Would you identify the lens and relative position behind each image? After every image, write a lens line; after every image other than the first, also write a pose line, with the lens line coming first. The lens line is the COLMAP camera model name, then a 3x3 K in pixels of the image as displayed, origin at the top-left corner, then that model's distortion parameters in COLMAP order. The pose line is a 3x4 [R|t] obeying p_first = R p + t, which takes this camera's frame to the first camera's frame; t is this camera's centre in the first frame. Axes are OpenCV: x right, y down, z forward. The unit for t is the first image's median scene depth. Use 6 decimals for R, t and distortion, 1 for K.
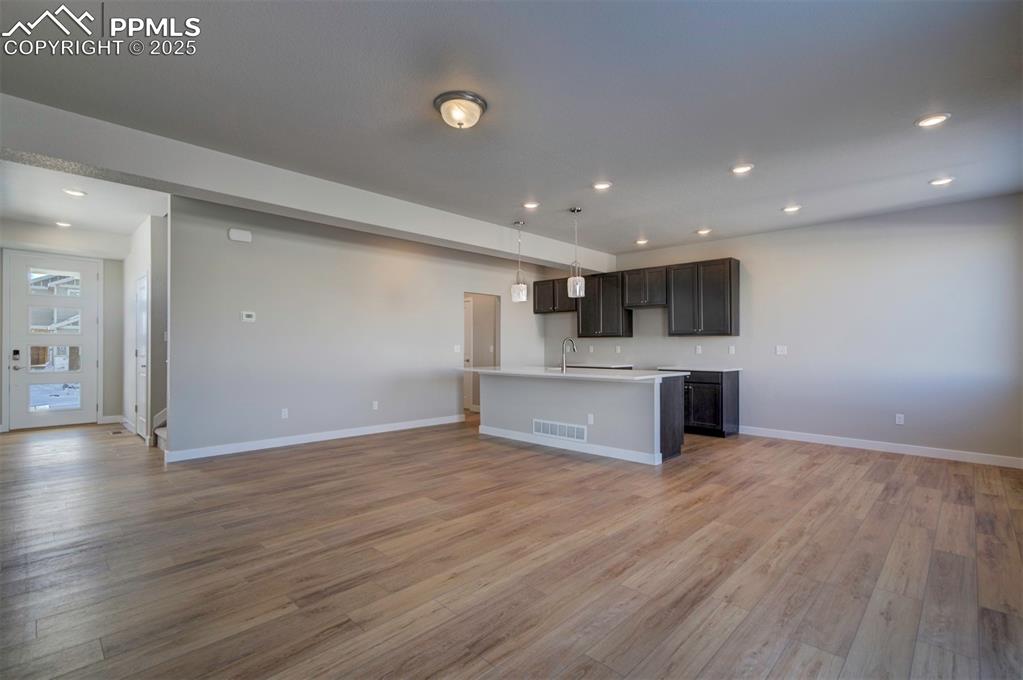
lens RADIAL K [[467.1, 0, 510.5], [0, 467.1, 343.8], [0, 0, 1]] dist [-0.019801, 0.019703]
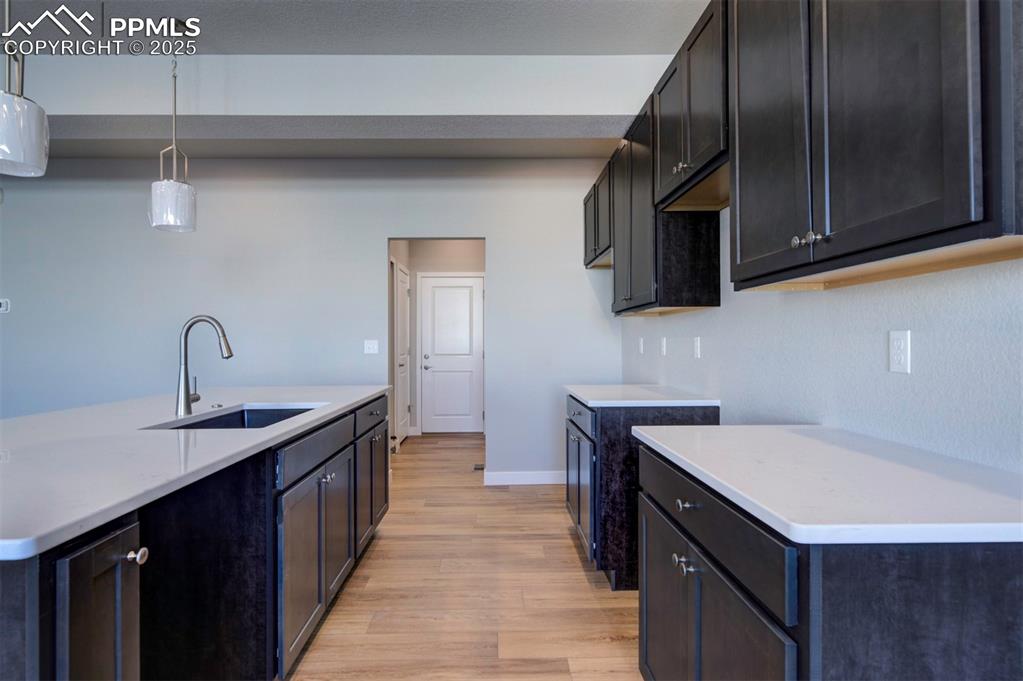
lens RADIAL K [[523.1, 0, 493.9], [0, 523.1, 339.3], [0, 0, 1]] dist [0.000083, 0.000282]
pose [[0.700203, -0.011638, -0.713849, 0.580991], [0.013195, 0.999907, -0.003359, 0.008716], [0.713822, -0.007068, 0.700292, 0.986643]]
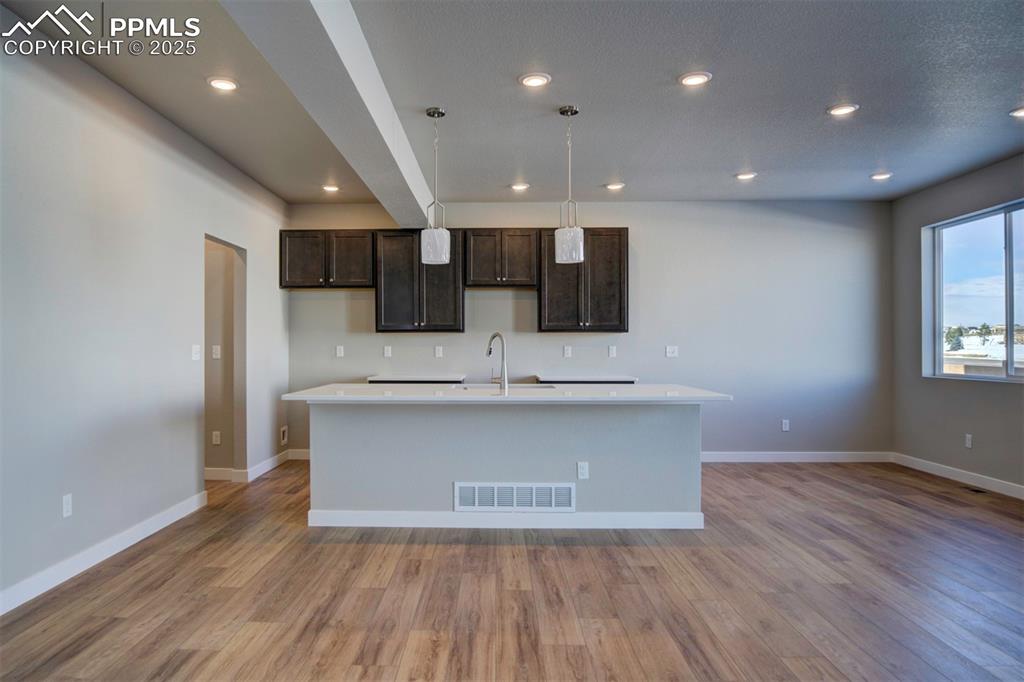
lens RADIAL K [[631.5, 0, 475.3], [0, 631.5, 343.6], [0, 0, 1]] dist [-0.004055, -0.041249]
pose [[0.738973, 0.001572, 0.673733, -0.472177], [-0.003386, 0.999993, 0.001381, -0.000067], [-0.673726, -0.003302, 0.738974, 0.500706]]
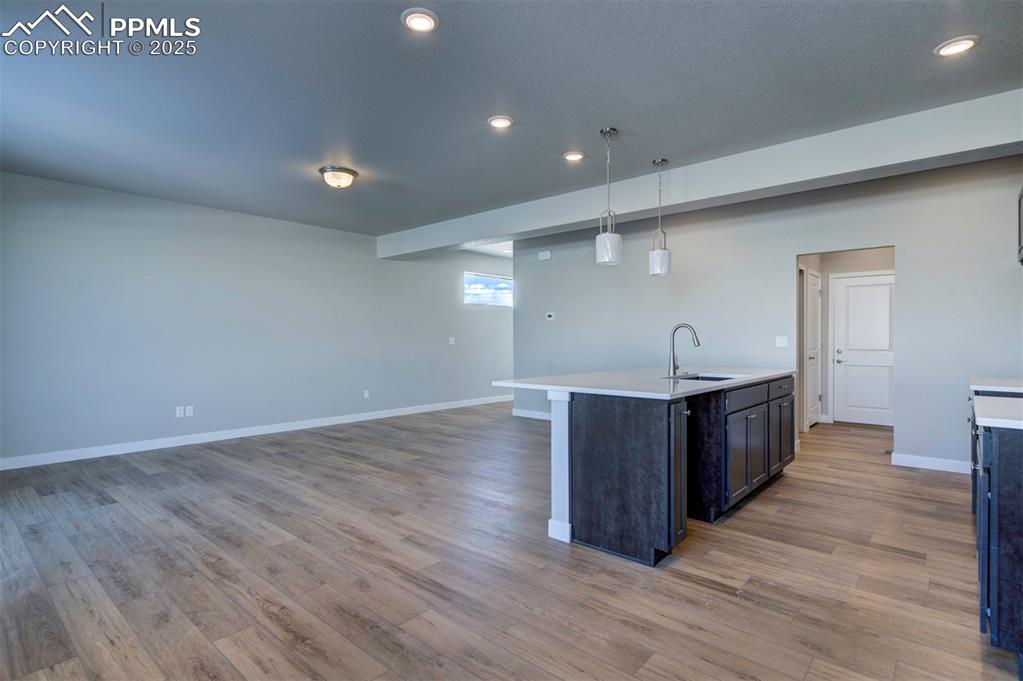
lens RADIAL K [[512.0, 0, 511.5], [0, 512.0, 340.5], [0, 0, 1]] dist [0.001316, 0.001286]
pose [[0.054411, -0.002593, -0.998515, 0.864817], [0.010416, 0.999944, -0.002029, 0.009676], [0.998464, -0.010290, 0.054435, 0.822252]]
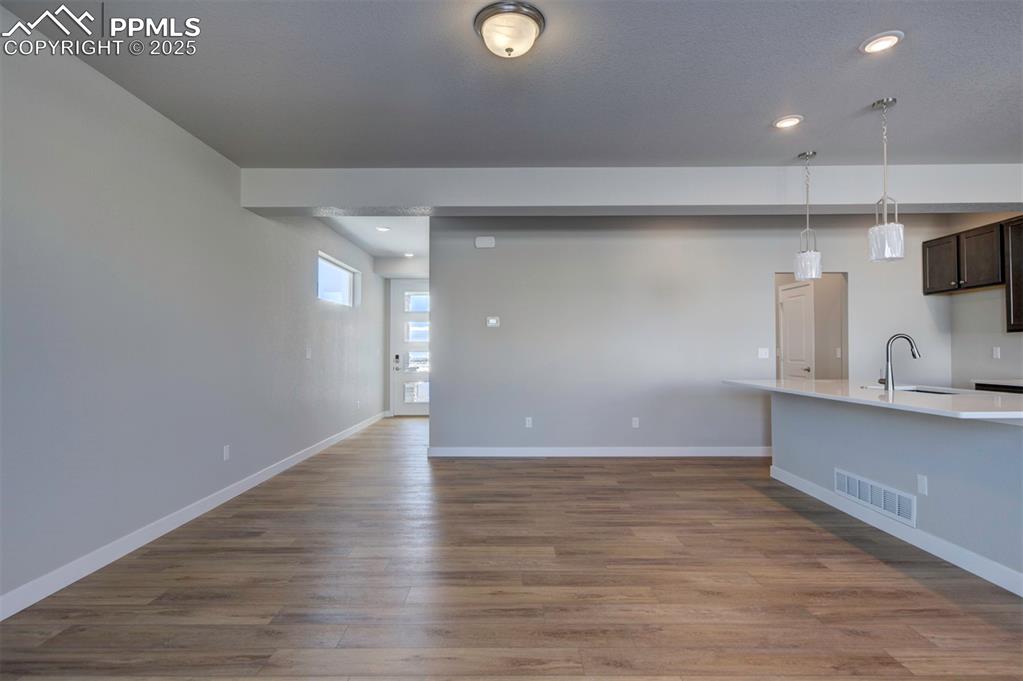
lens RADIAL K [[525.3, 0, 510.6], [0, 525.3, 345.1], [0, 0, 1]] dist [-0.003521, -0.000779]
pose [[0.695801, -0.013880, -0.718101, 0.276558], [0.011642, 0.999900, -0.008046, 0.000993], [0.718141, -0.002762, 0.695893, 0.241786]]
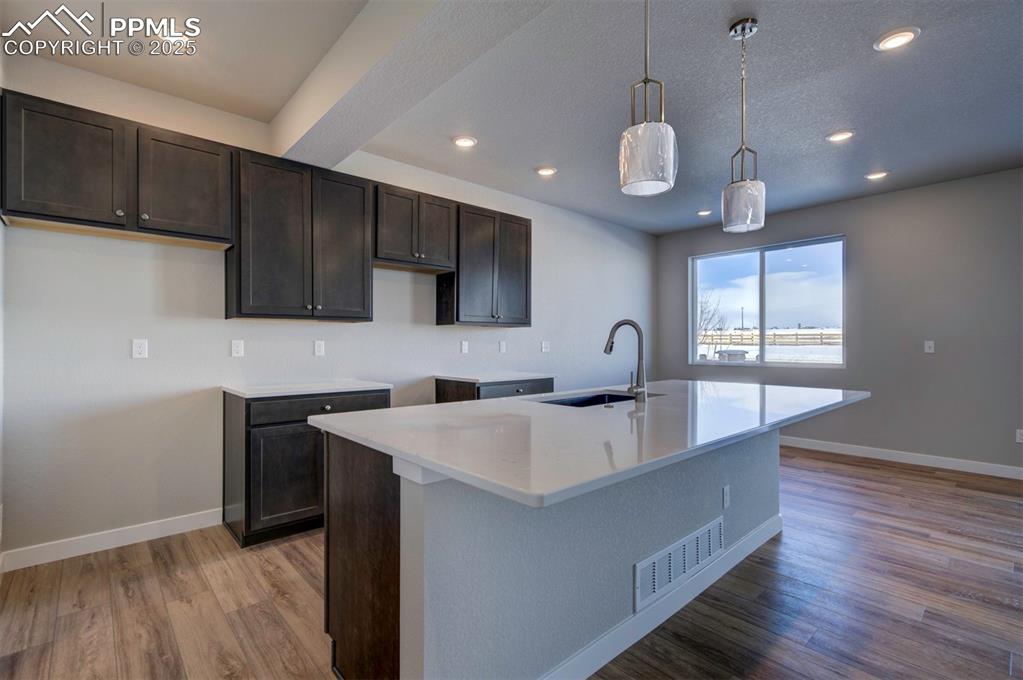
lens RADIAL K [[467.1, 0, 510.5], [0, 467.1, 343.8], [0, 0, 1]] dist [-0.019801, 0.019703]
pose [[0.064701, -0.002648, 0.997901, -0.311263], [-0.008254, 0.999961, 0.003189, 0.007721], [-0.997871, -0.008443, 0.064676, 1.190916]]
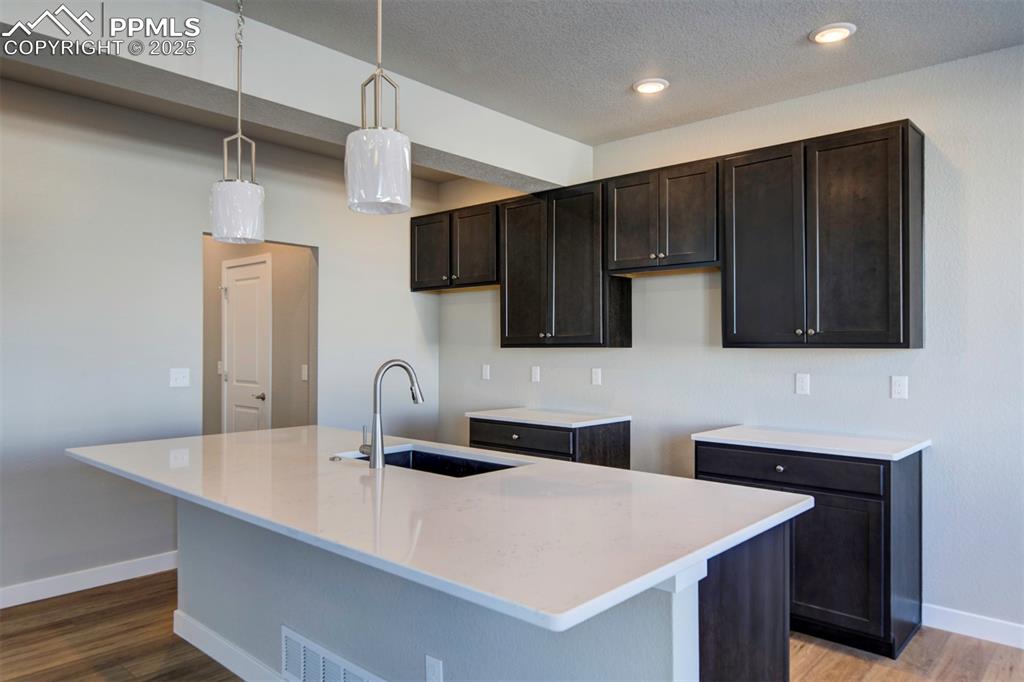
lens RADIAL K [[672.6, 0, 506.2], [0, 672.6, 342.2], [0, 0, 1]] dist [0.001720, 0.000088]
pose [[0.999434, 0.000621, 0.033628, 0.198170], [-0.000622, 1.000000, 0.000012, -0.026724], [-0.033628, -0.000033, 0.999434, 0.623993]]
